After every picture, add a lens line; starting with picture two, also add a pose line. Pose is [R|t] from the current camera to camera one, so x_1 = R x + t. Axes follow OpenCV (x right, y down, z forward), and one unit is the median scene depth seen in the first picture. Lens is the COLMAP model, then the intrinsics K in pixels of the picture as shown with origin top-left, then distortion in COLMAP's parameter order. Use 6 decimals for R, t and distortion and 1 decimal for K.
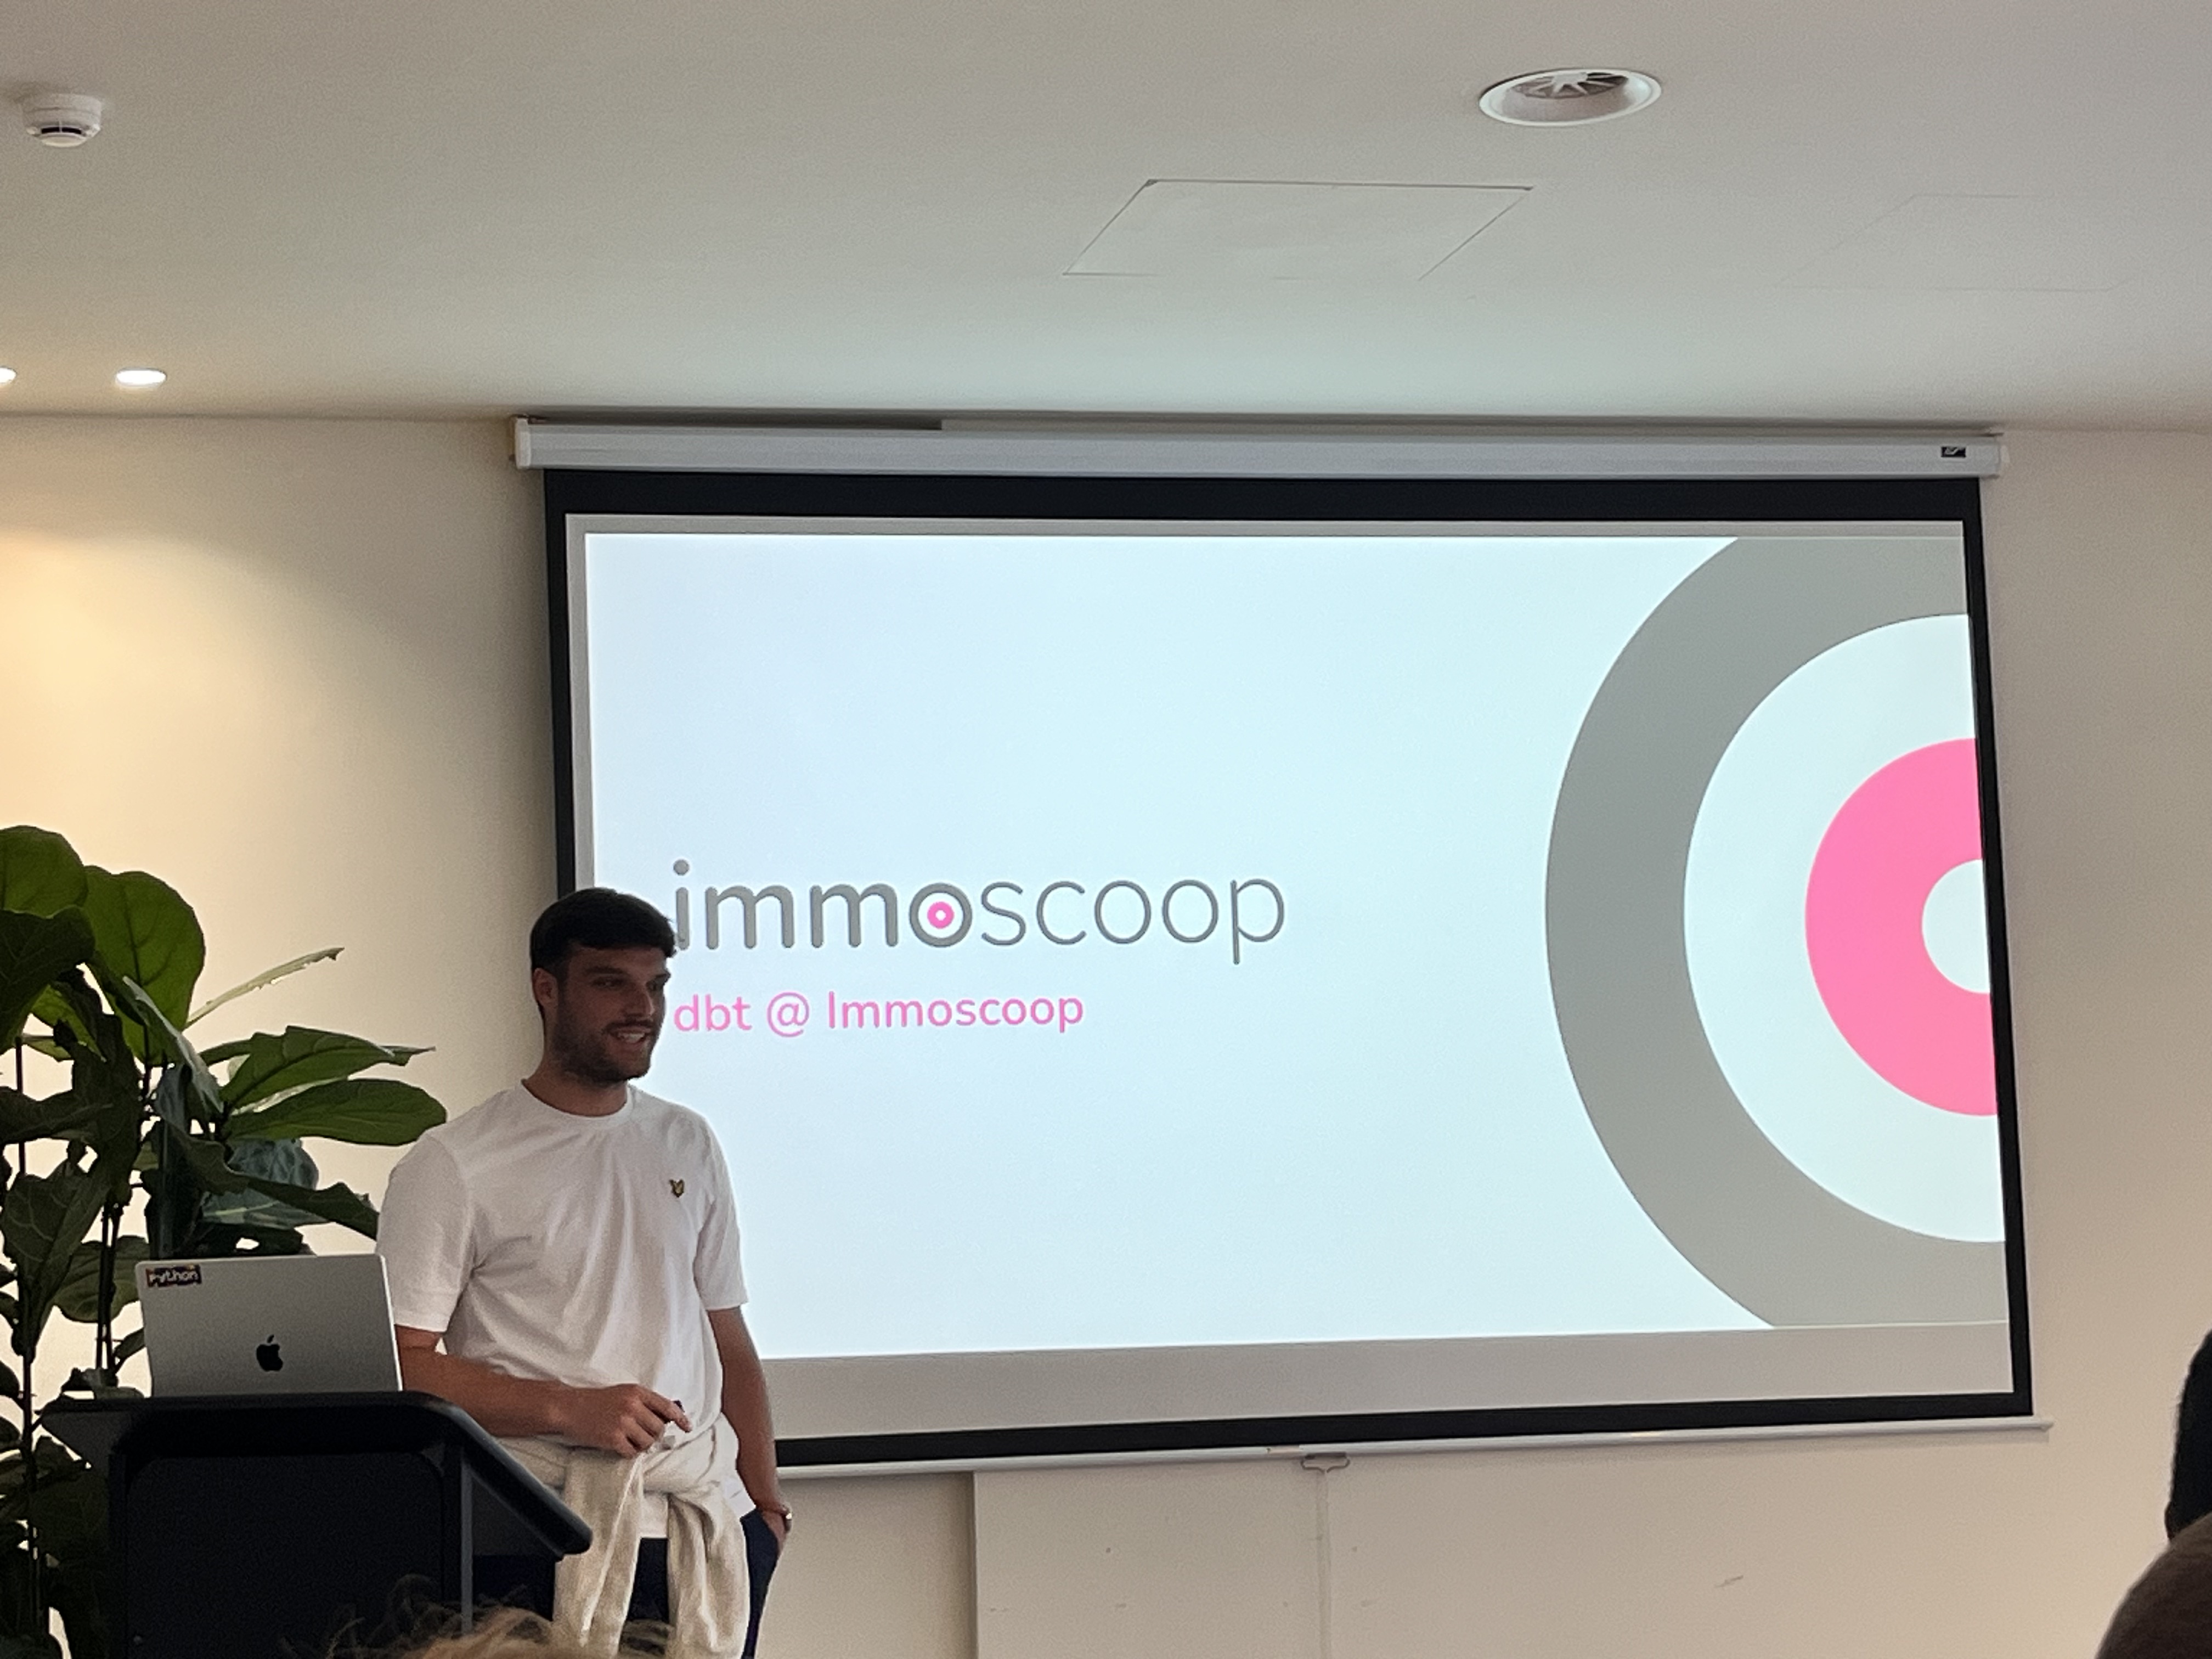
lens RADIAL K [[4366.3, 0, 1106.0], [0, 4366.3, 829.5], [0, 0, 1]] dist [0.157733, -0.660514]
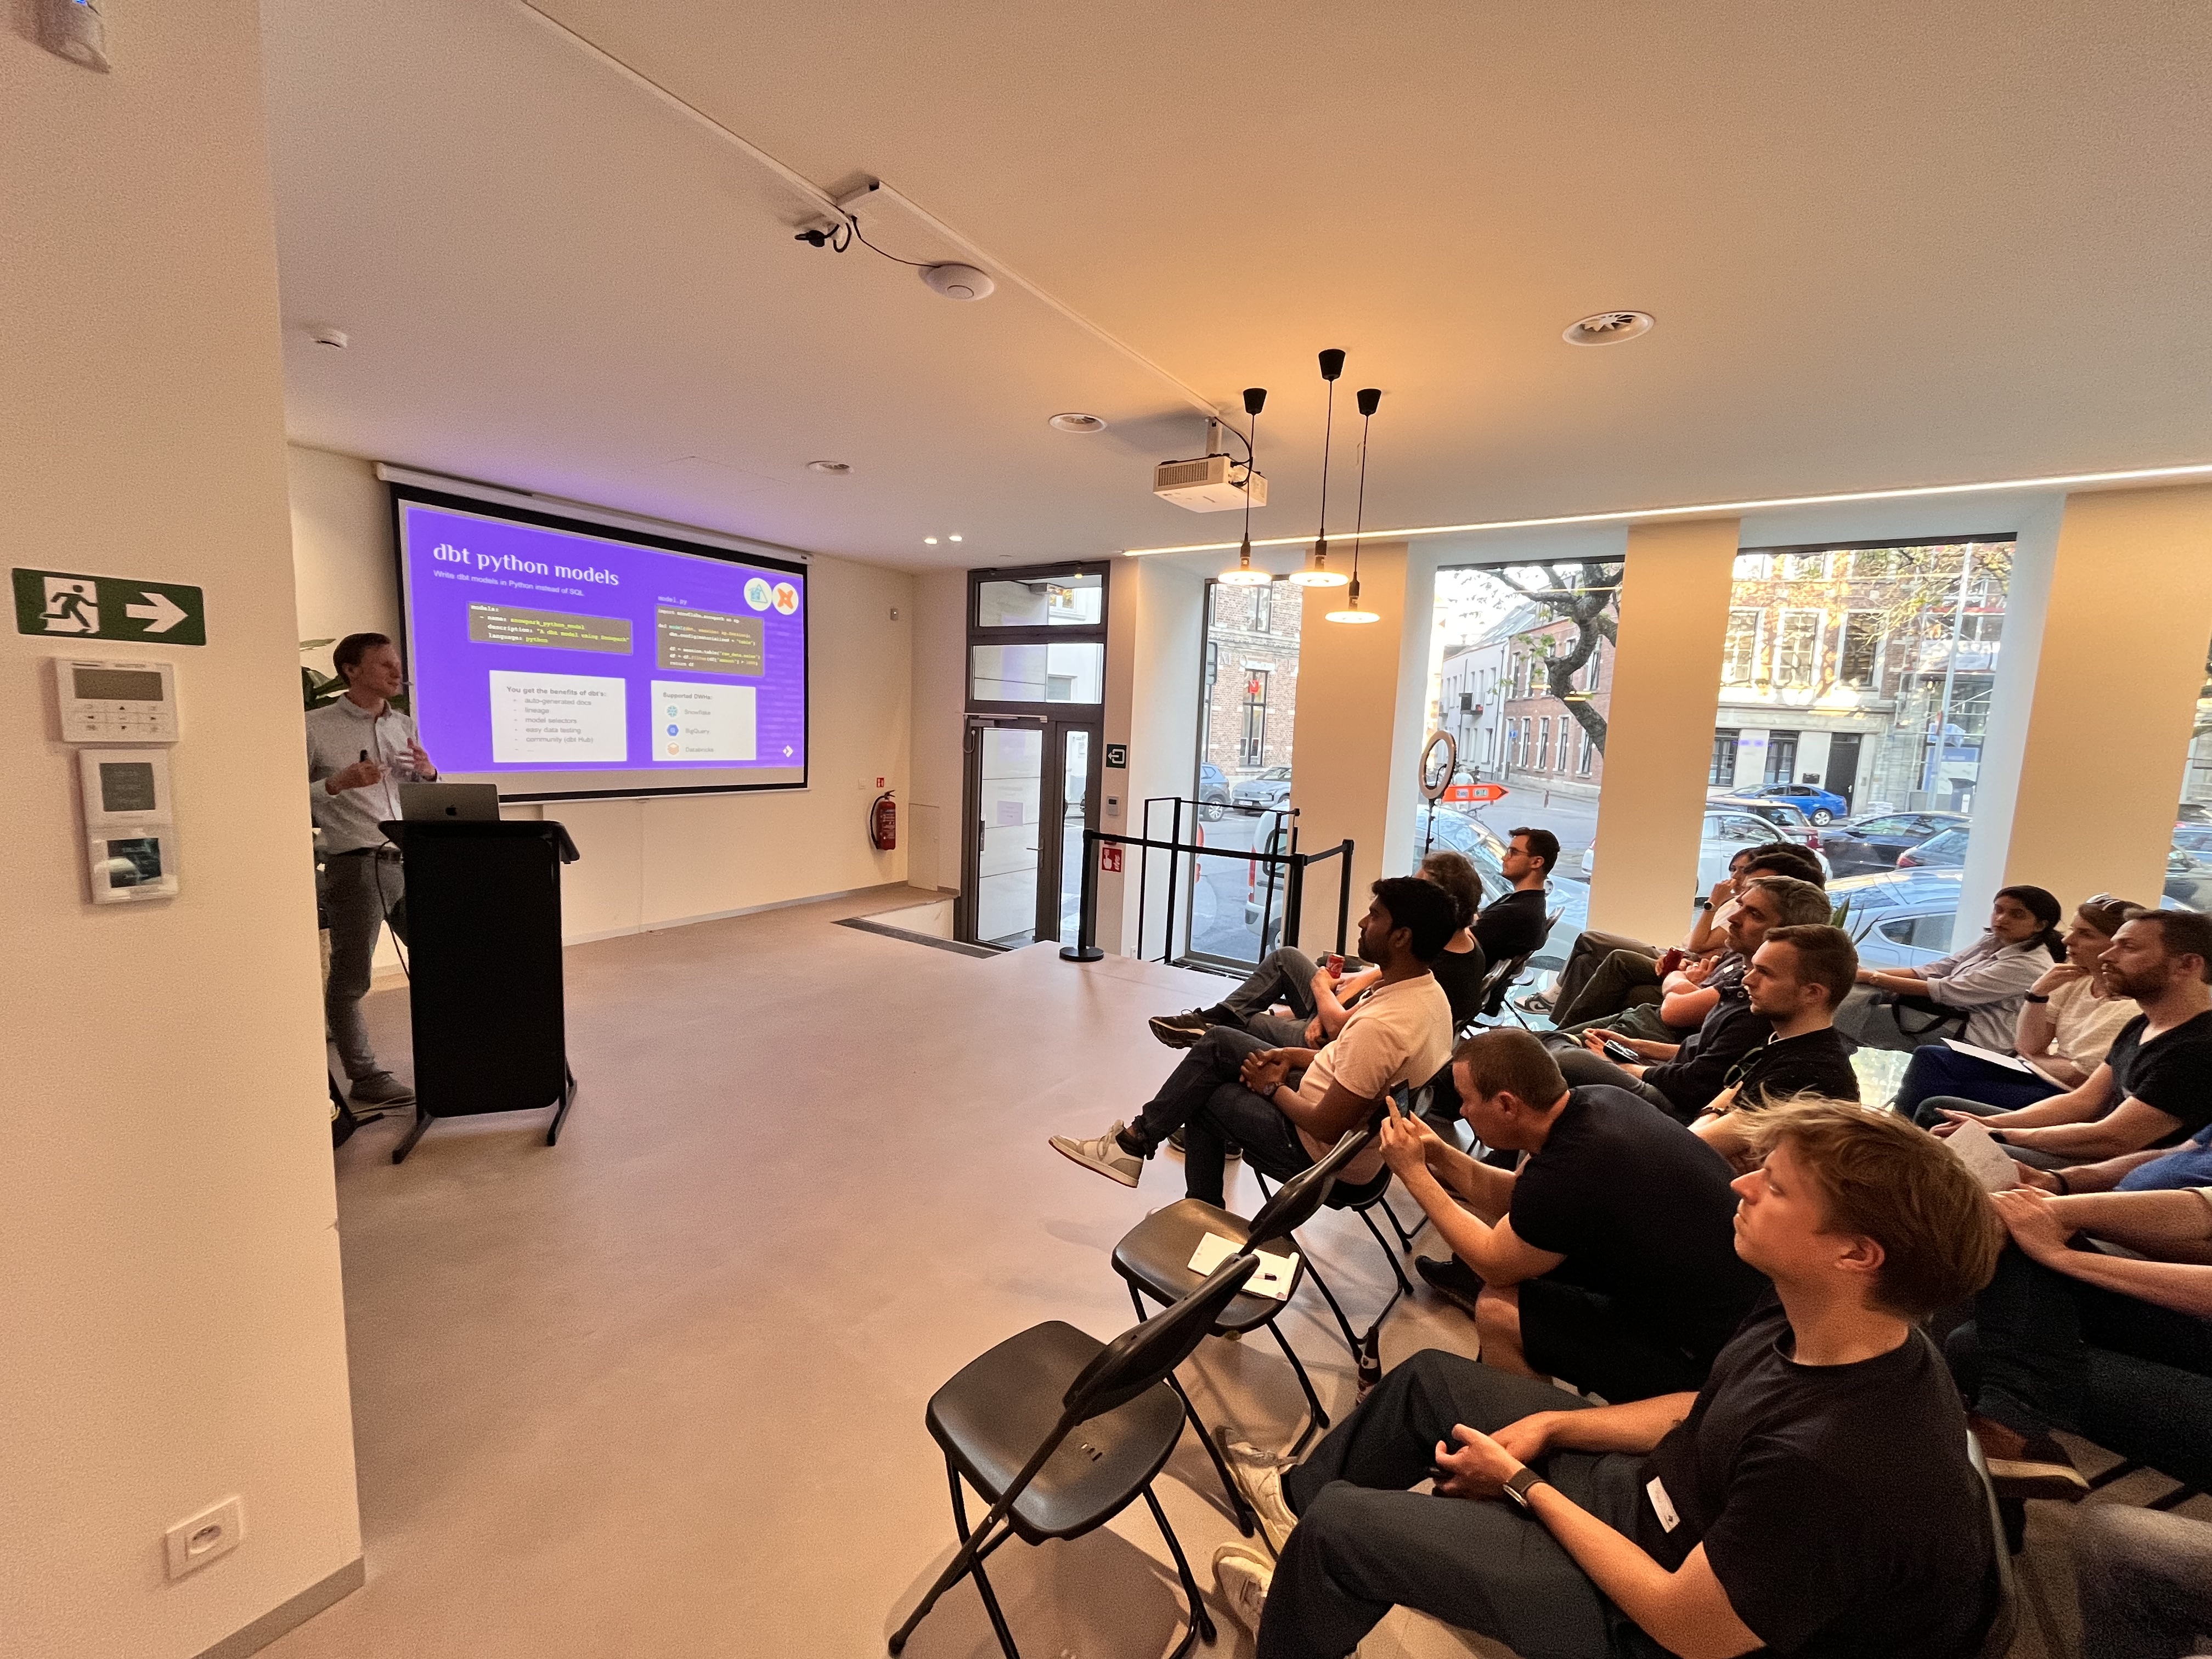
lens RADIAL K [[892.6, 0, 1106.0], [0, 892.6, 829.5], [0, 0, 1]] dist [-0.003259, -0.000294]
pose [[0.717798, -0.021483, 0.695920, -0.232946], [-0.137184, 0.975567, 0.171612, -0.023680], [-0.682603, -0.218651, 0.697313, 0.199005]]
